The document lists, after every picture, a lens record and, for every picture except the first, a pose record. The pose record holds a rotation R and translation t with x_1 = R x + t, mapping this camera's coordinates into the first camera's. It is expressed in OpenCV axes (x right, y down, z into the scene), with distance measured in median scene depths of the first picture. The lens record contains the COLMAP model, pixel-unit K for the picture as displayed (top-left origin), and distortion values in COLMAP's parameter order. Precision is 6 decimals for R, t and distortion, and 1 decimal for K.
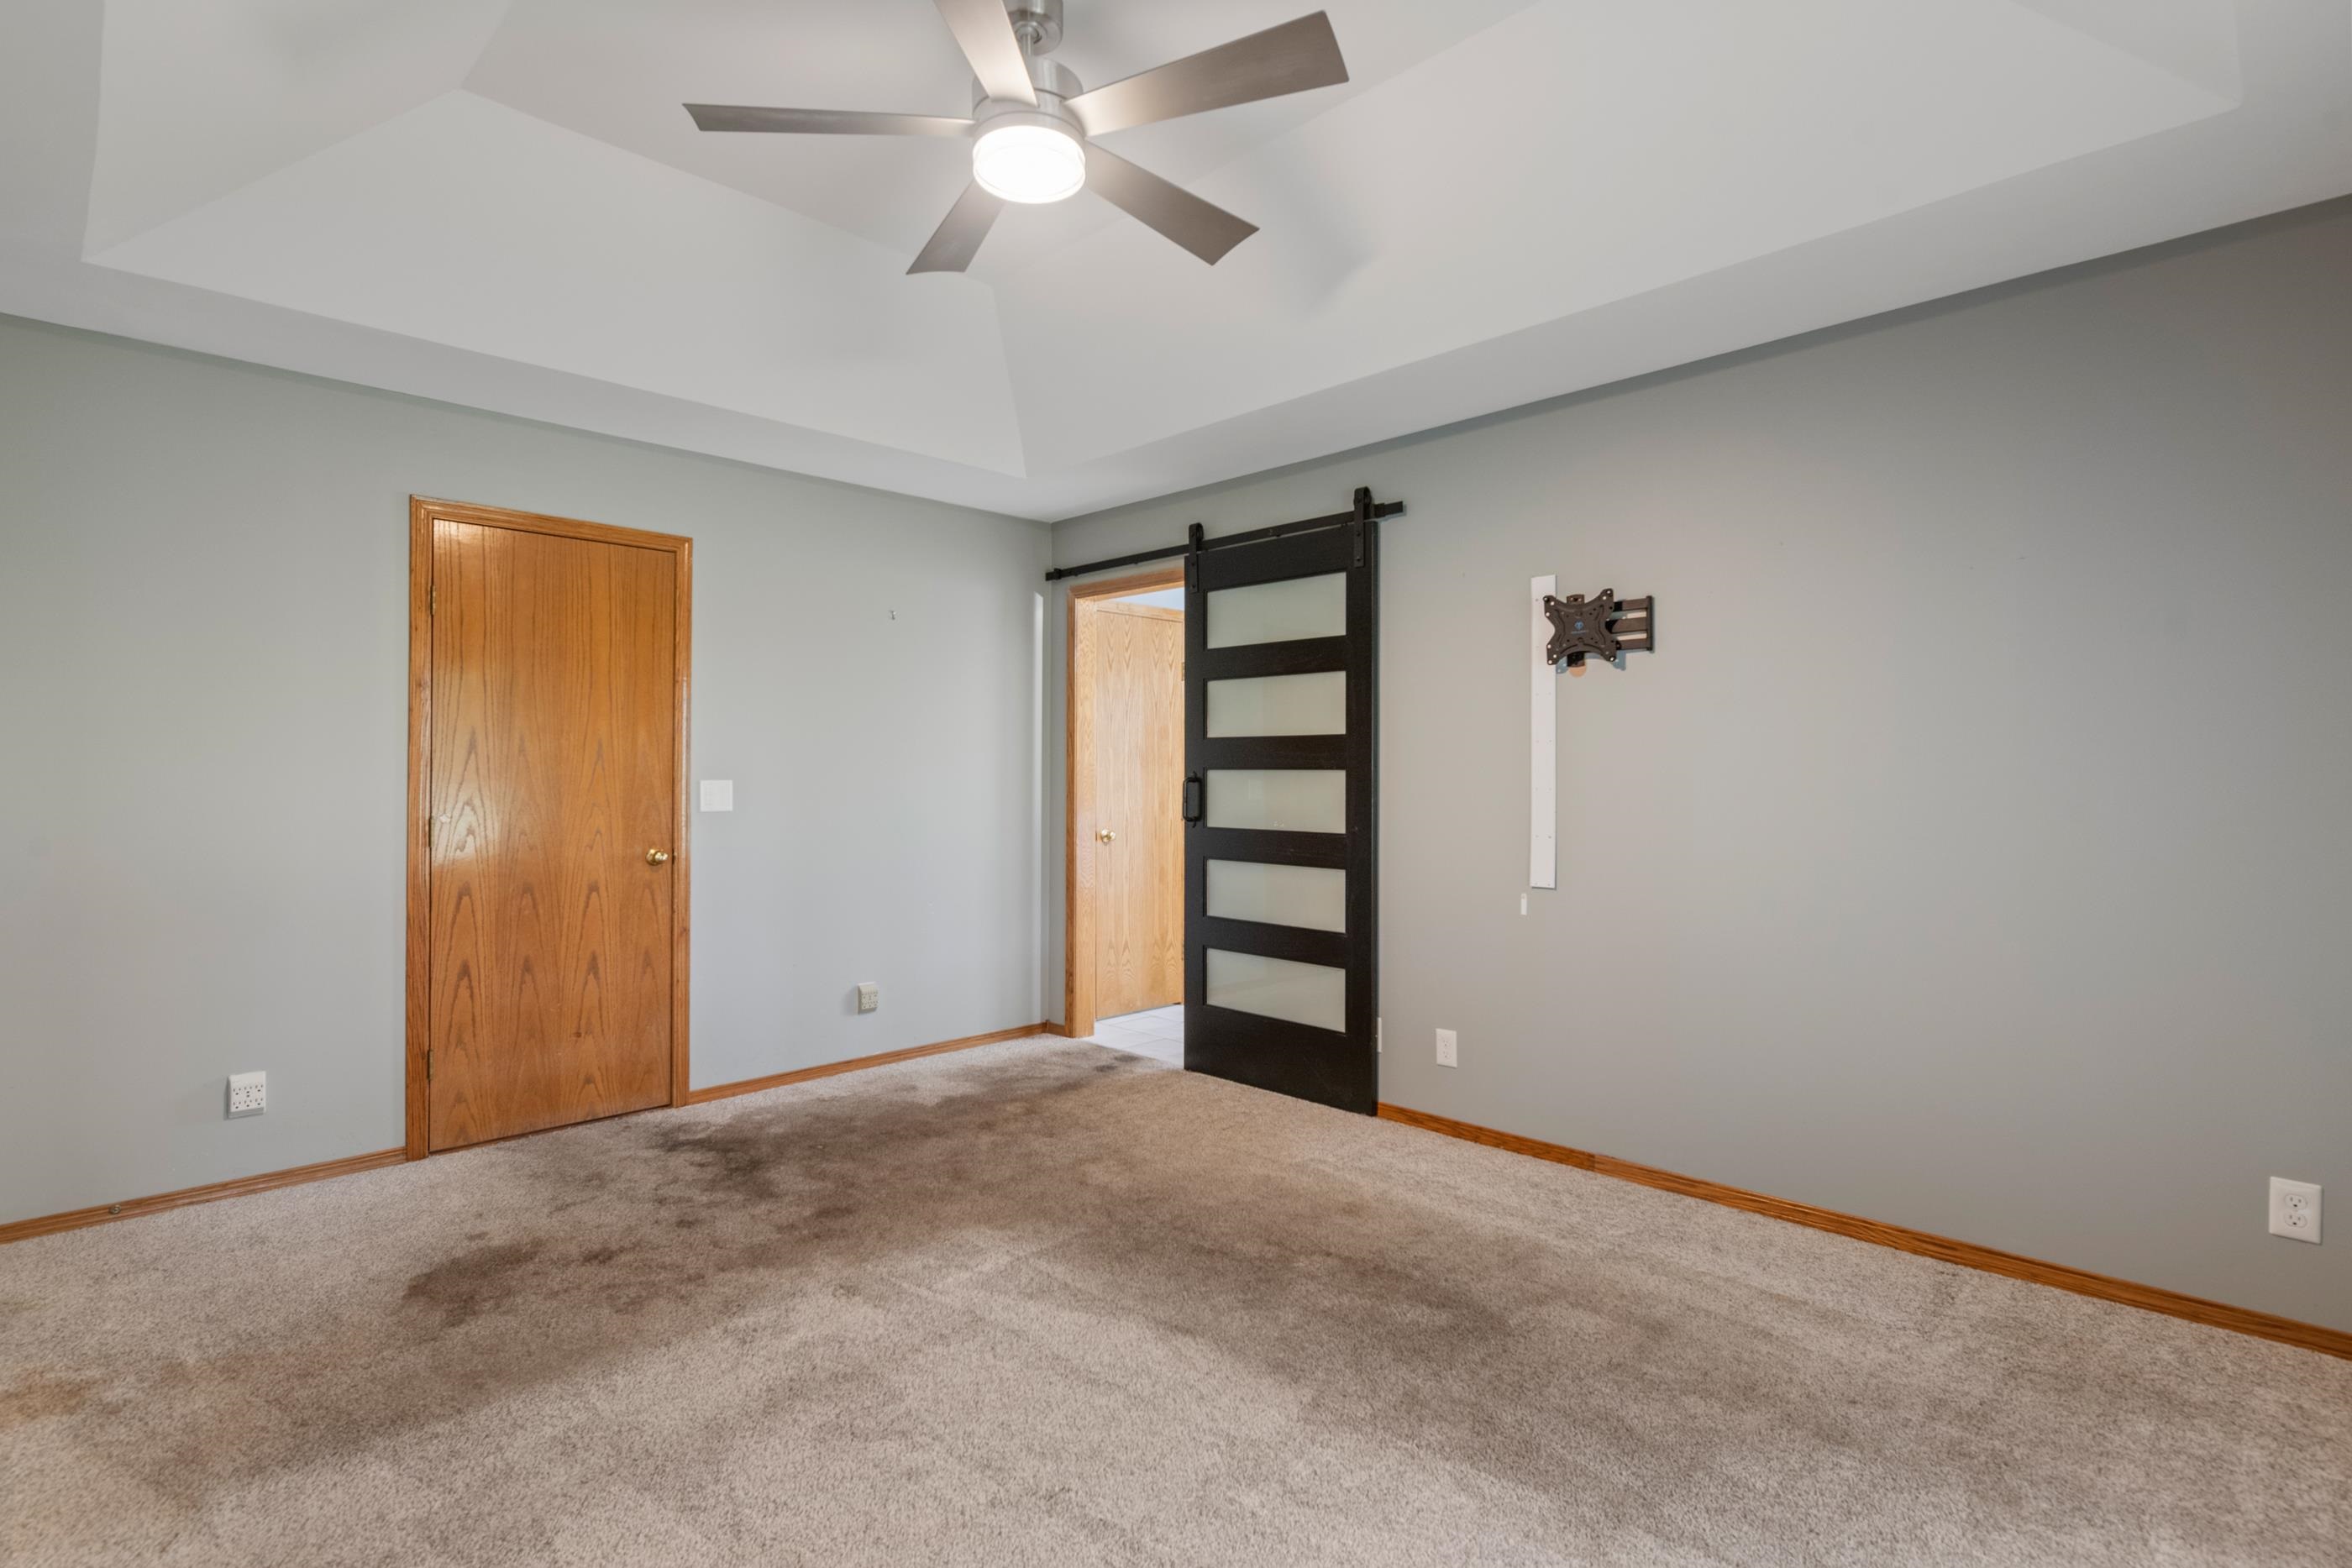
lens RADIAL K [[1129.2, 0, 1174.3], [0, 1129.2, 777.6], [0, 0, 1]] dist [-0.000676, -0.000918]
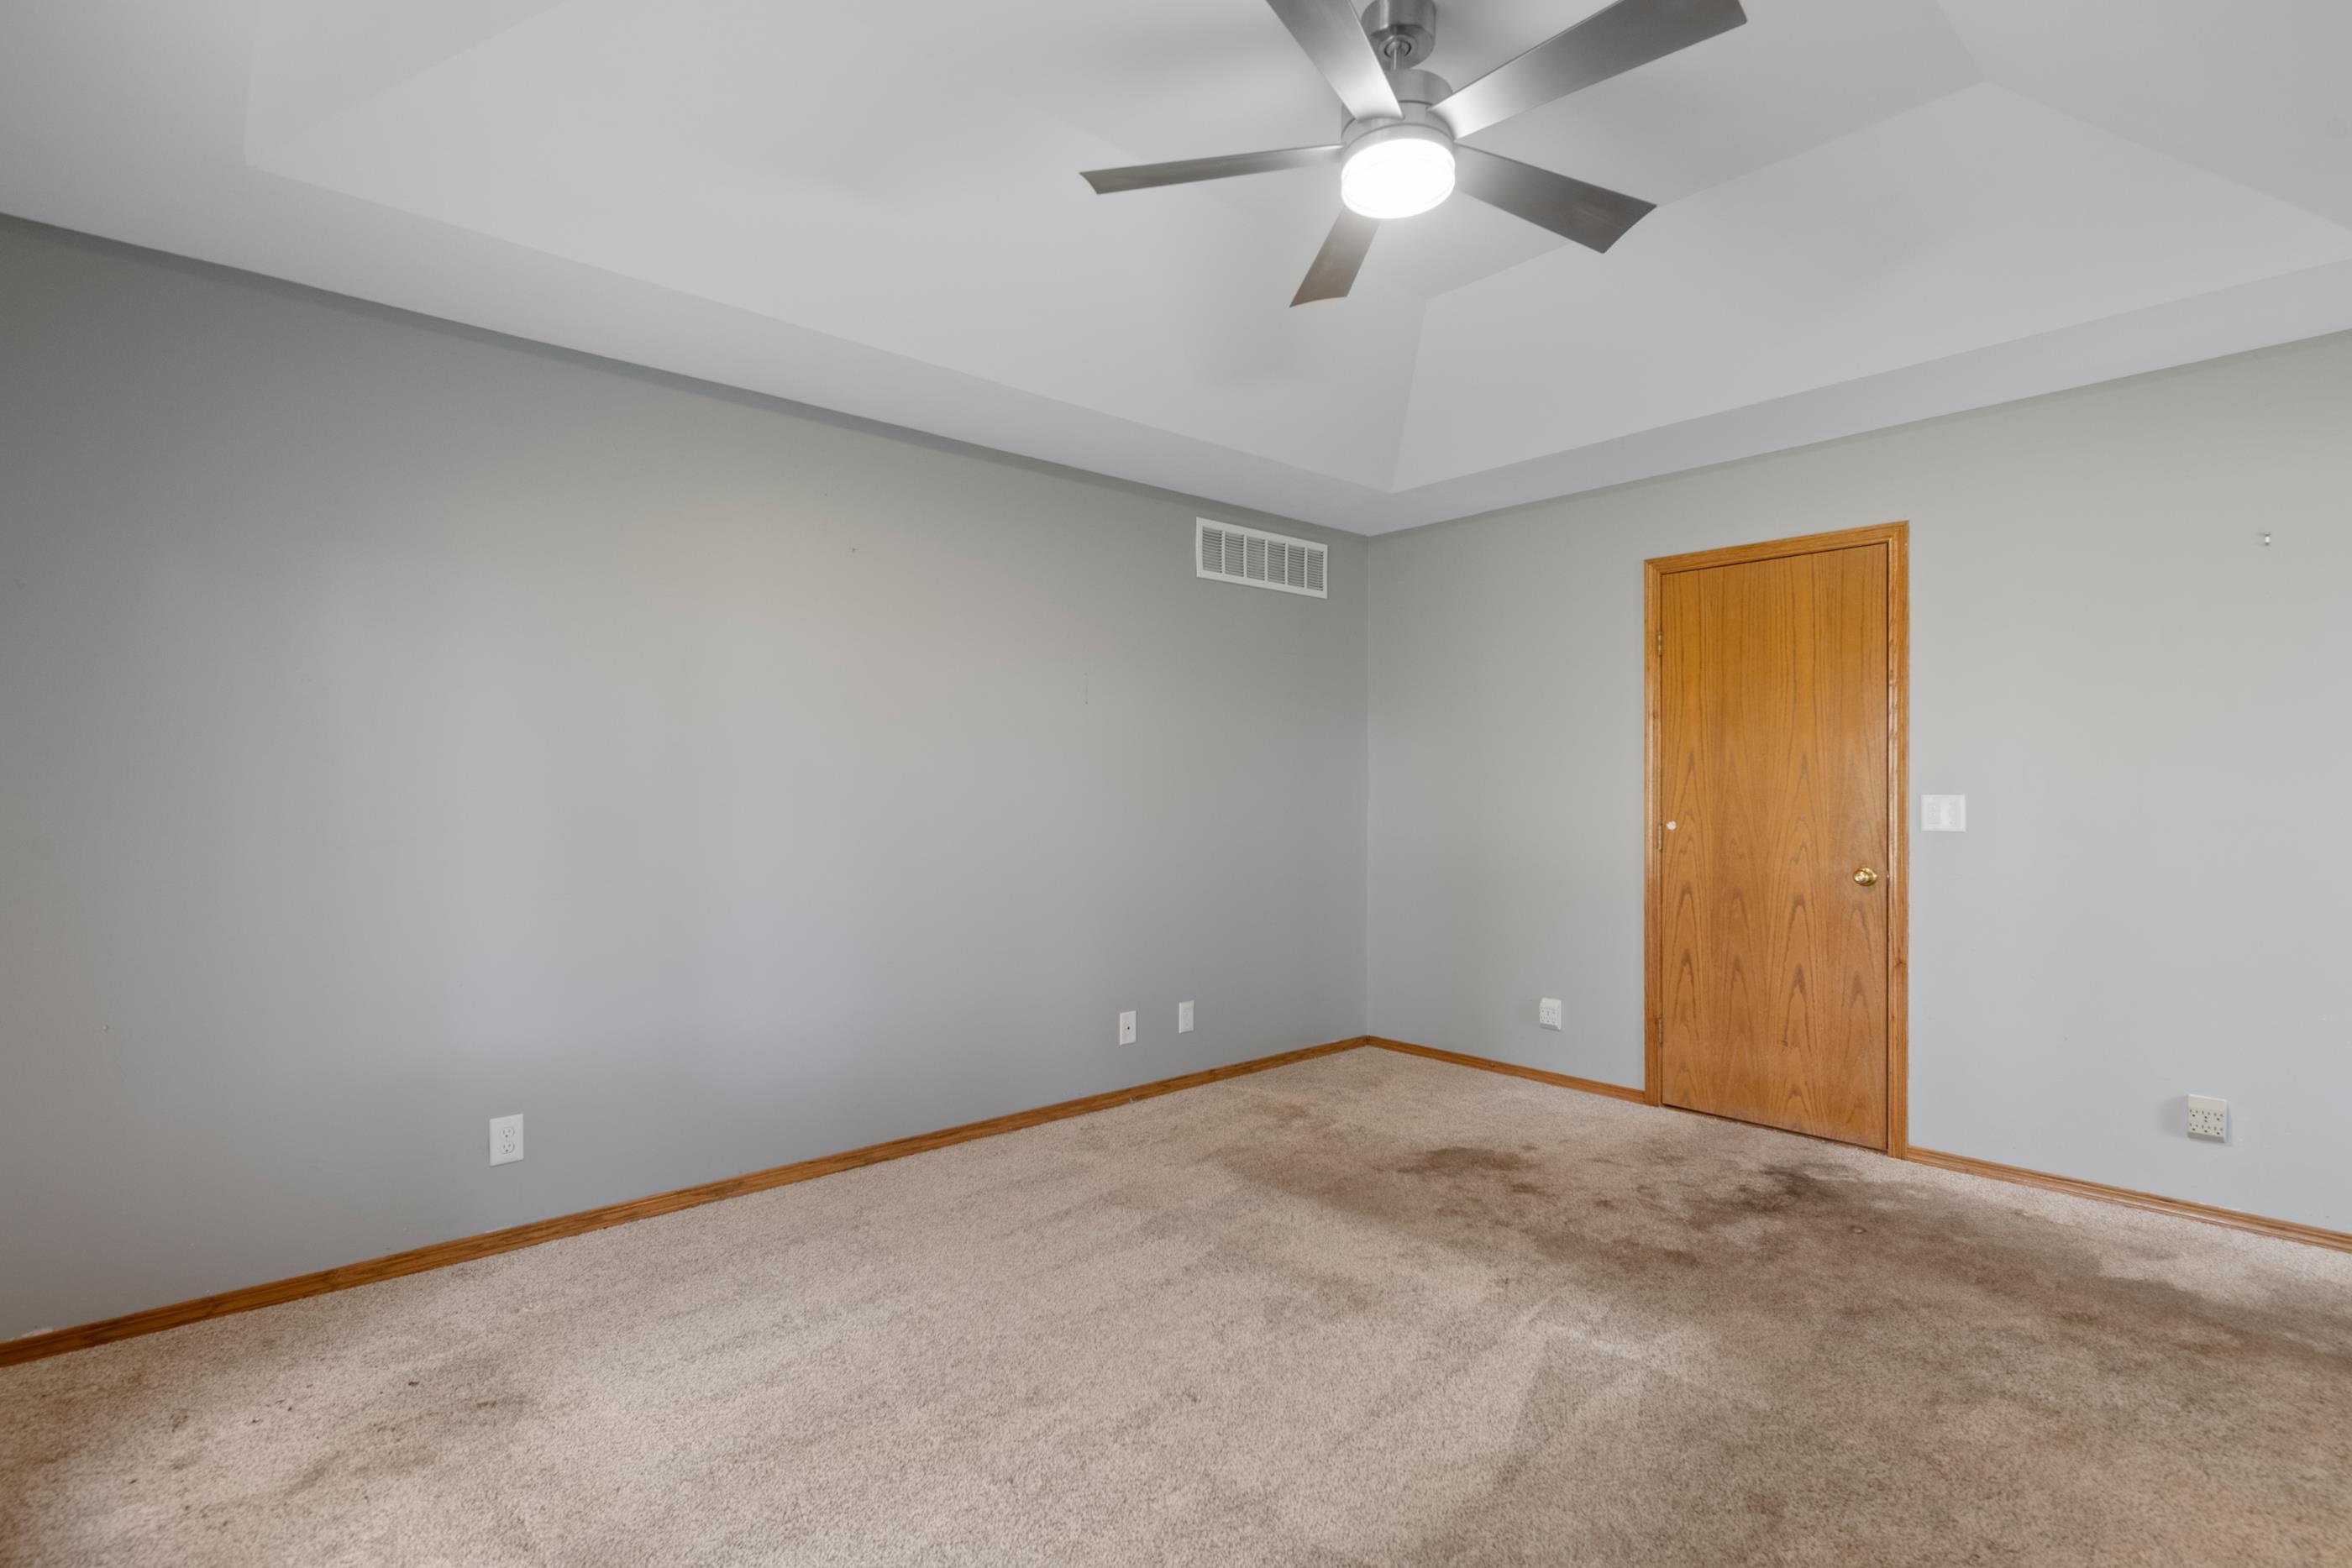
lens RADIAL K [[1129.2, 0, 1174.3], [0, 1129.2, 788.5], [0, 0, 1]] dist [-0.000676, -0.000918]
pose [[-0.059942, -0.001498, -0.998201, 0.554155], [-0.000361, 0.999999, -0.001479, -0.000824], [0.998202, 0.000272, -0.059943, 0.540239]]
